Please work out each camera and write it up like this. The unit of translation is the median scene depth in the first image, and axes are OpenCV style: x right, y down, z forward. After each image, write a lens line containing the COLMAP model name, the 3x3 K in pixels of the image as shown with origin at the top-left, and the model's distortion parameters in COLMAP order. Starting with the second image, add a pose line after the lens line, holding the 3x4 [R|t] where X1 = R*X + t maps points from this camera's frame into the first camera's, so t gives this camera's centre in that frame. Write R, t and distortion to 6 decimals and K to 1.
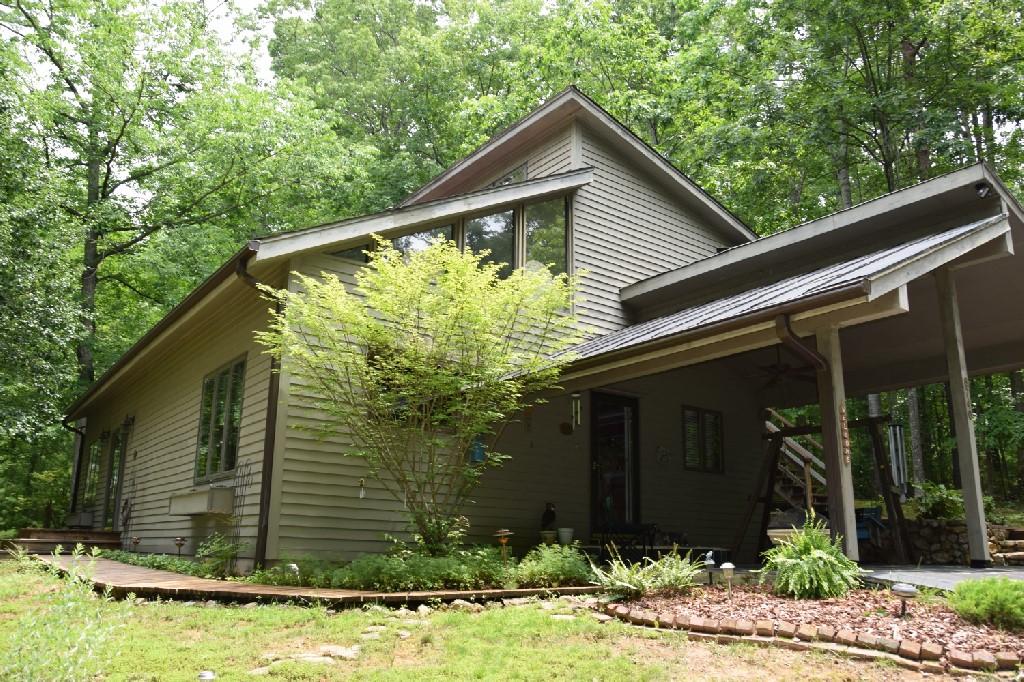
lens RADIAL K [[805.7, 0, 512.0], [0, 805.7, 341.0], [0, 0, 1]] dist [-0.148190, 0.107036]
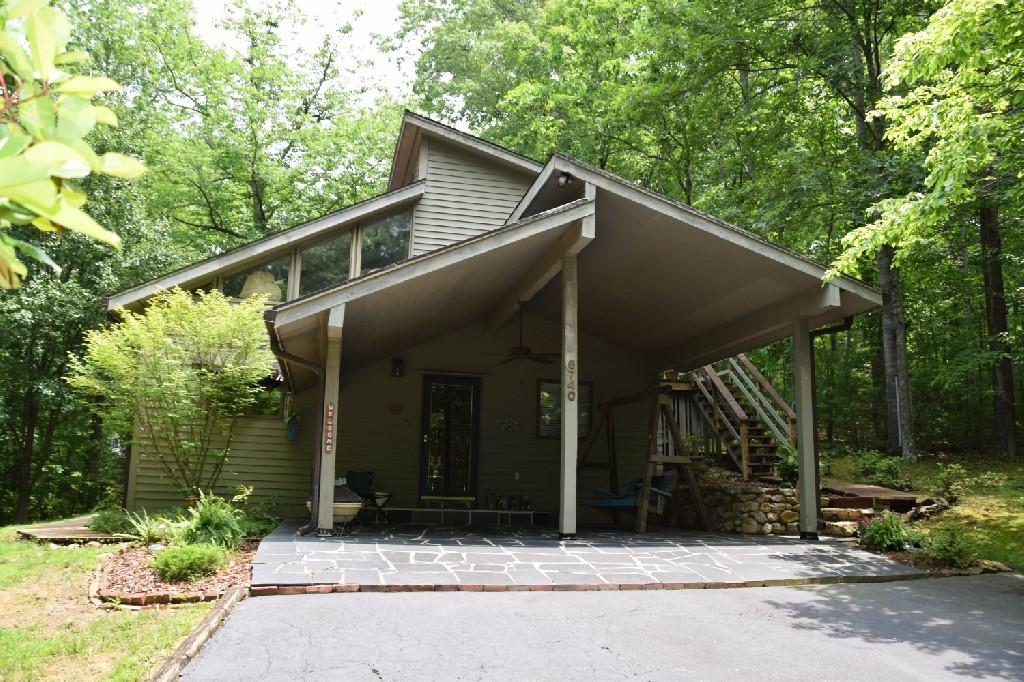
lens RADIAL K [[805.7, 0, 512.0], [0, 805.7, 341.0], [0, 0, 1]] dist [-0.148190, 0.107036]
pose [[0.916943, -0.074993, -0.391907, 1.126976], [0.099221, 0.994183, 0.041905, -0.037690], [0.386485, -0.077310, 0.919050, -0.028377]]
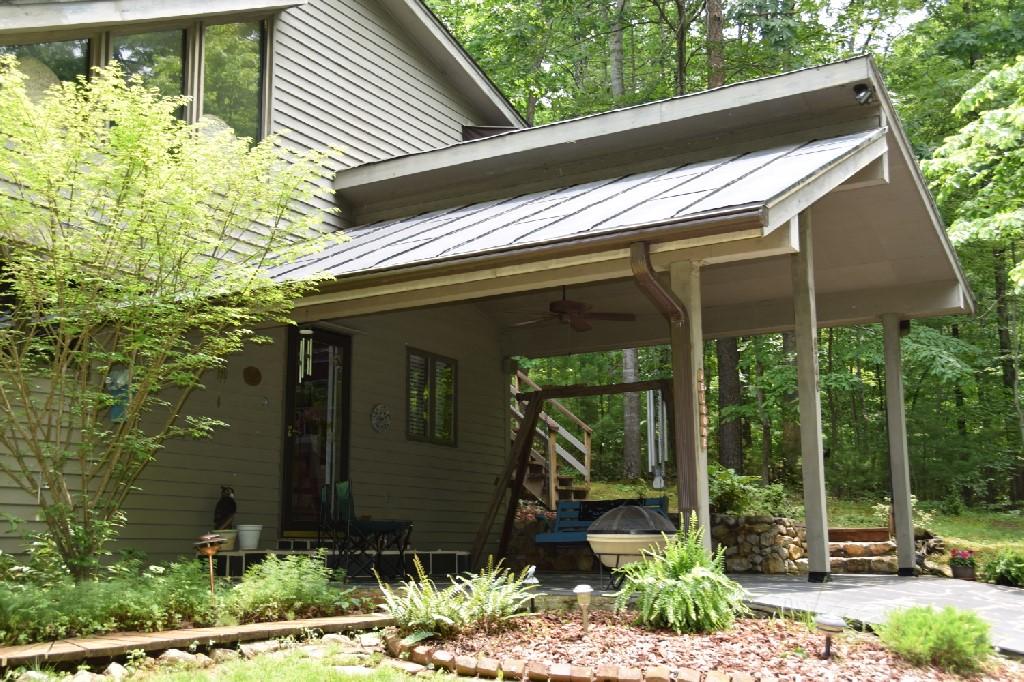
lens RADIAL K [[1162.3, 0, 512.0], [0, 1162.3, 341.0], [0, 0, 1]] dist [-0.002469, 0.218367]
pose [[0.927369, 0.048141, 0.371038, -0.149517], [-0.080010, 0.994264, 0.070972, -0.008930], [-0.365493, -0.095504, 0.925902, 0.044471]]
